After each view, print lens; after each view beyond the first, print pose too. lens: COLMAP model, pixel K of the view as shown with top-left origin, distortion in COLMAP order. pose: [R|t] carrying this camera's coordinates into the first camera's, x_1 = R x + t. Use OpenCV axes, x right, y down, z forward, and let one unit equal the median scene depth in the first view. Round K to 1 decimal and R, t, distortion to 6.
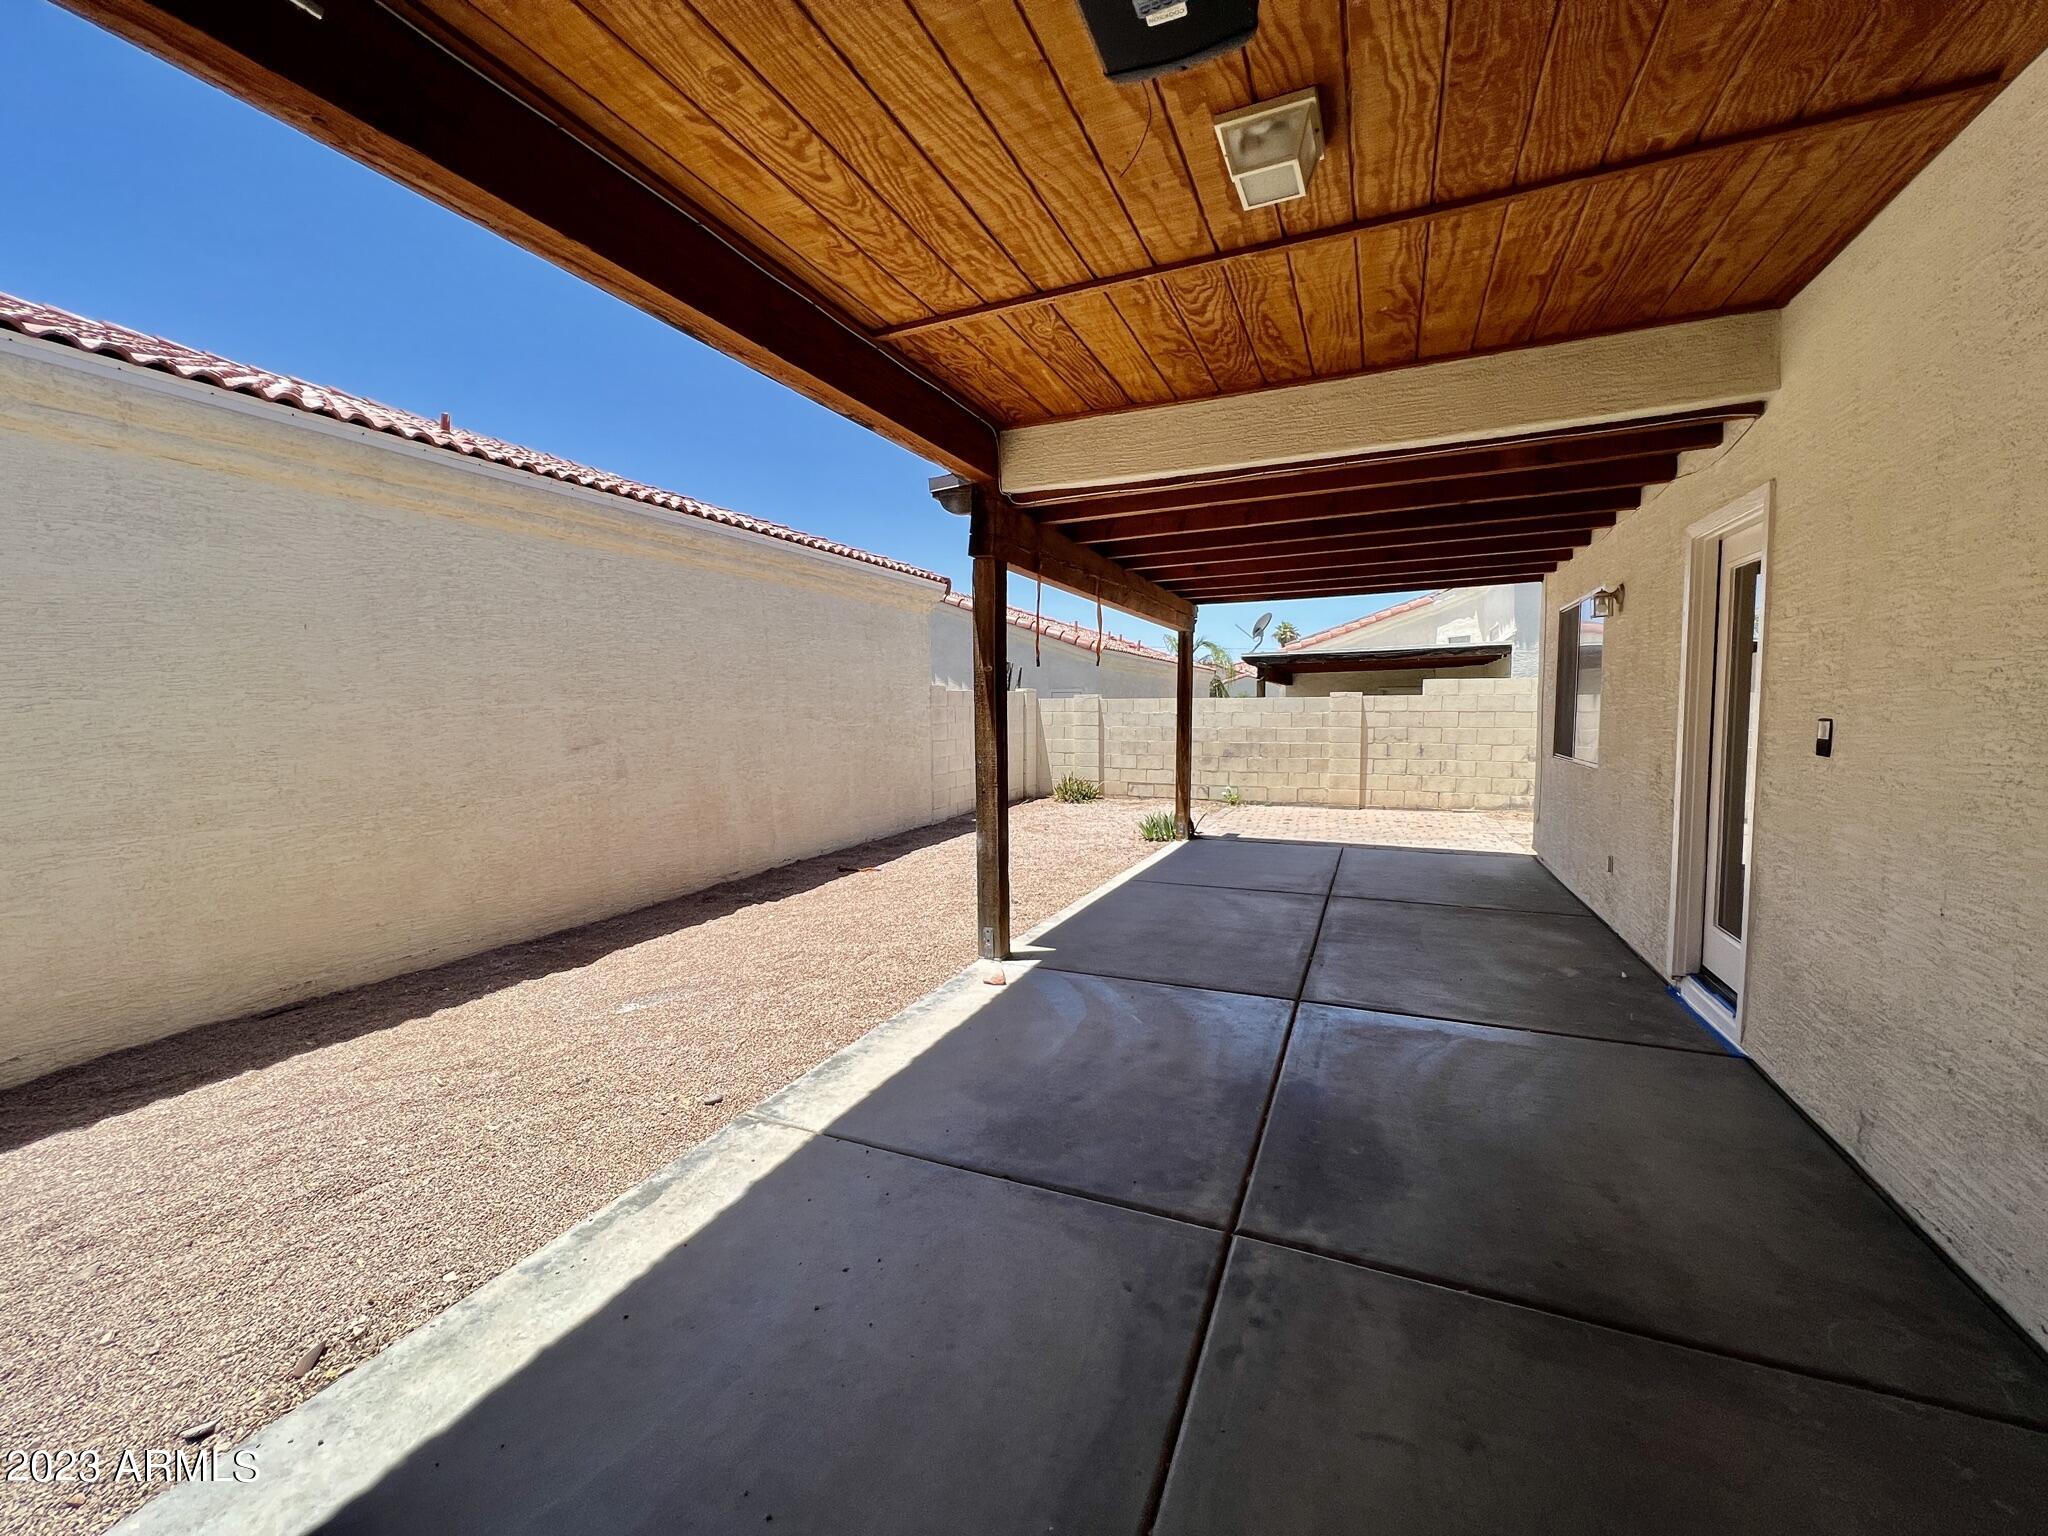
lens RADIAL K [[828.9, 0, 1018.2], [0, 828.9, 764.3], [0, 0, 1]] dist [-0.001626, 0.000027]
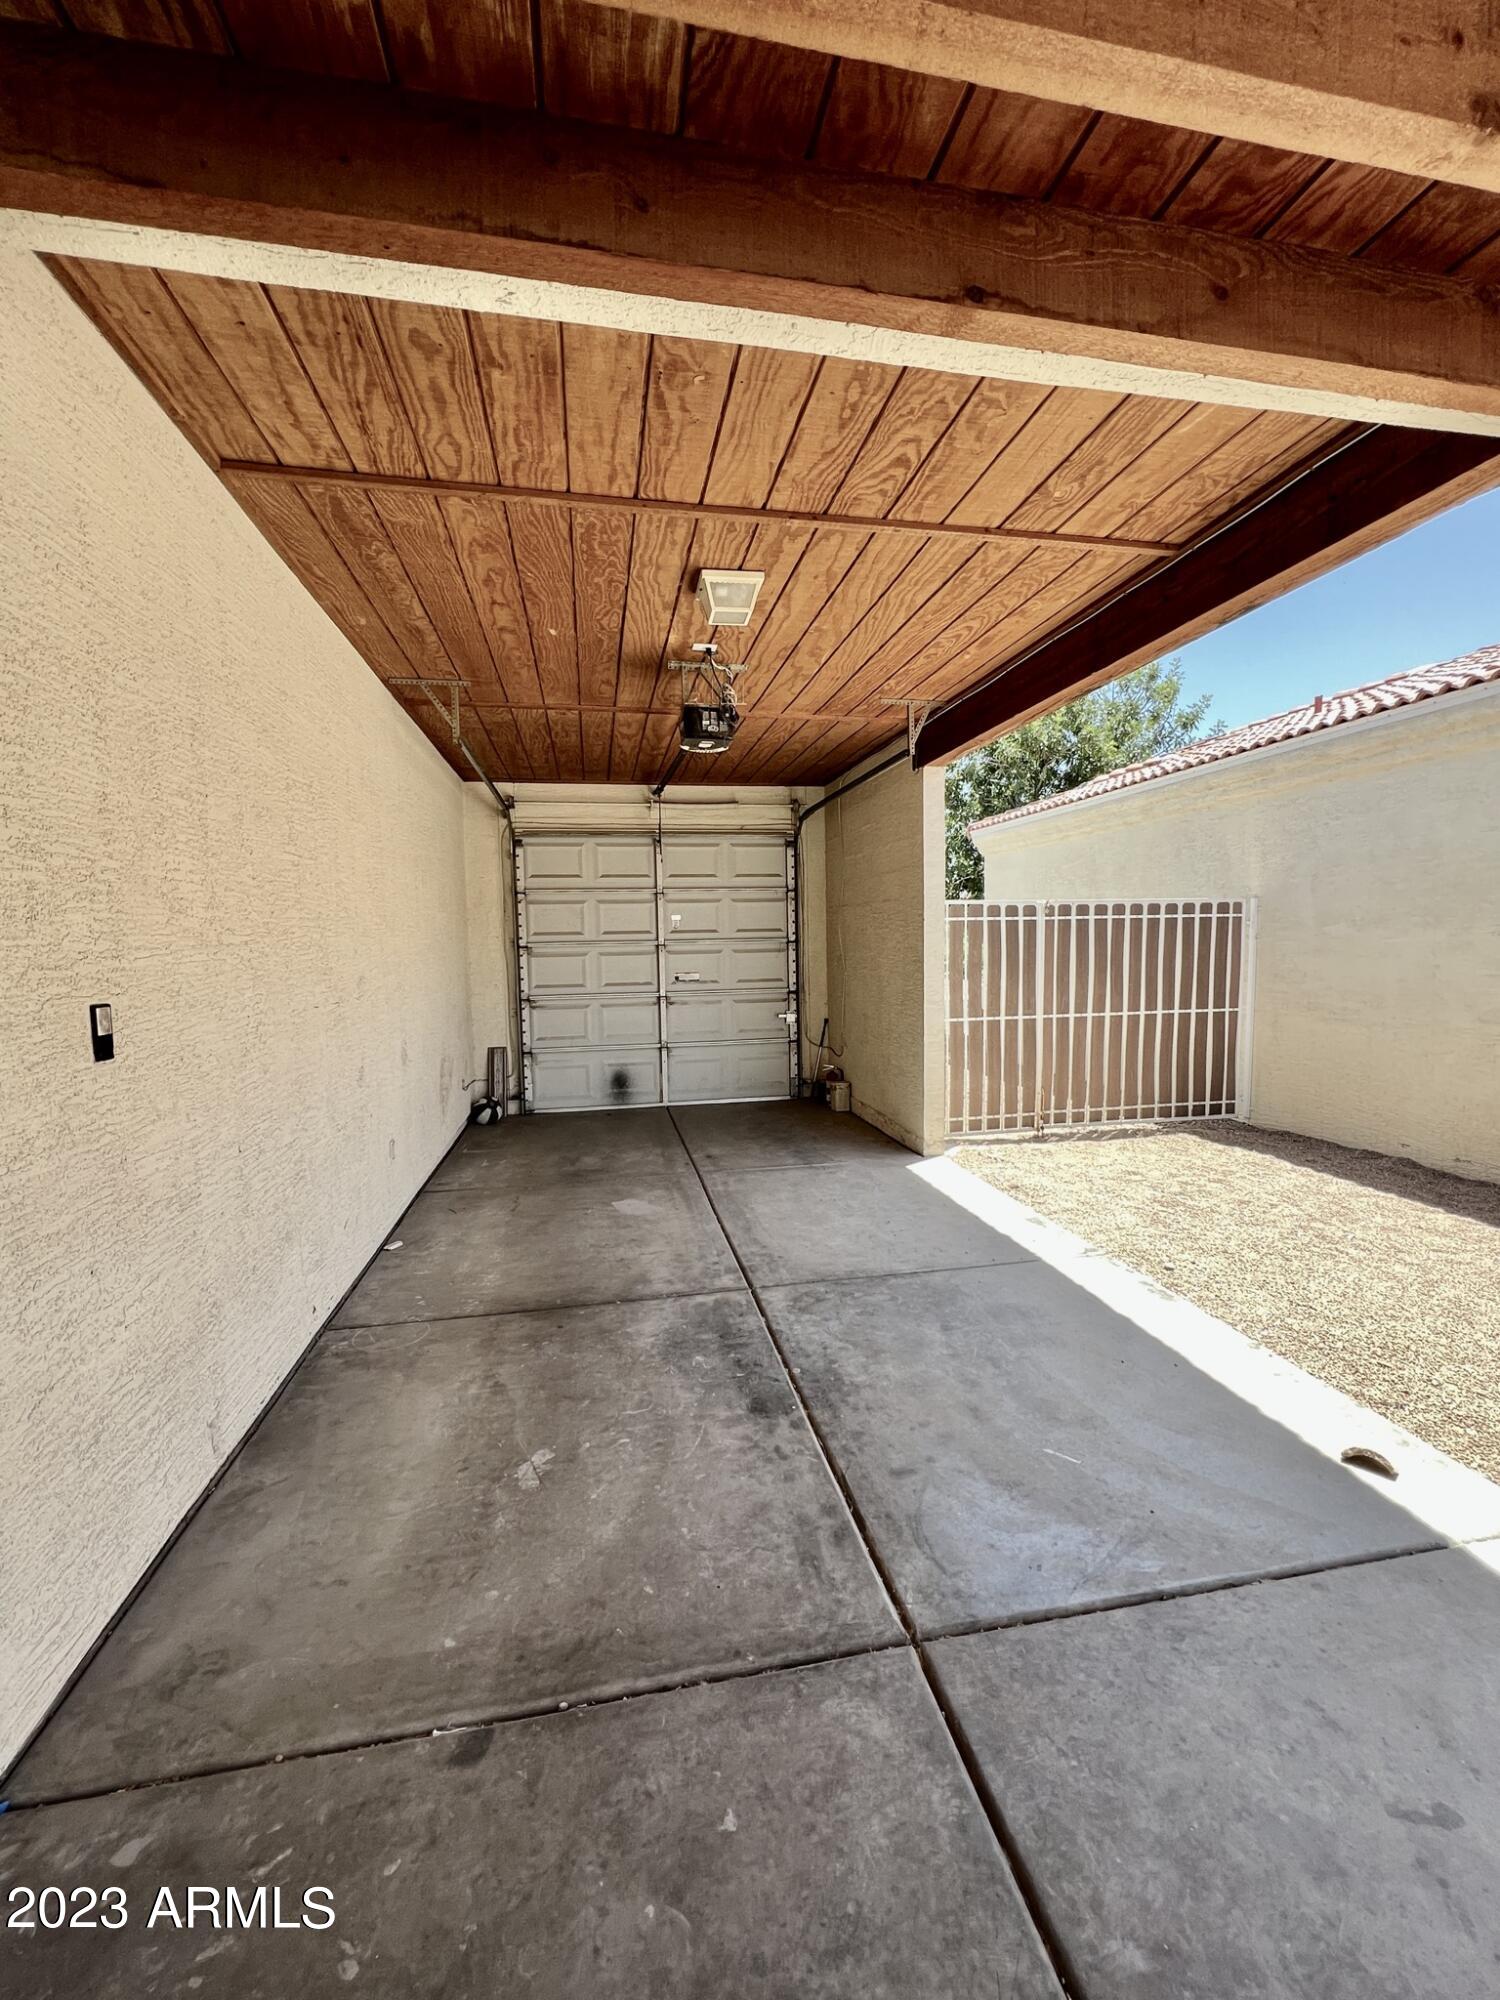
lens RADIAL K [[809.5, 0, 750.0], [0, 809.5, 1000.0], [0, 0, 1]] dist [-0.001626, 0.000027]
pose [[-0.821957, 0.063537, -0.565994, 0.920557], [-0.018493, 0.990257, 0.138020, -0.158787], [0.569249, 0.123913, -0.812774, 1.834365]]
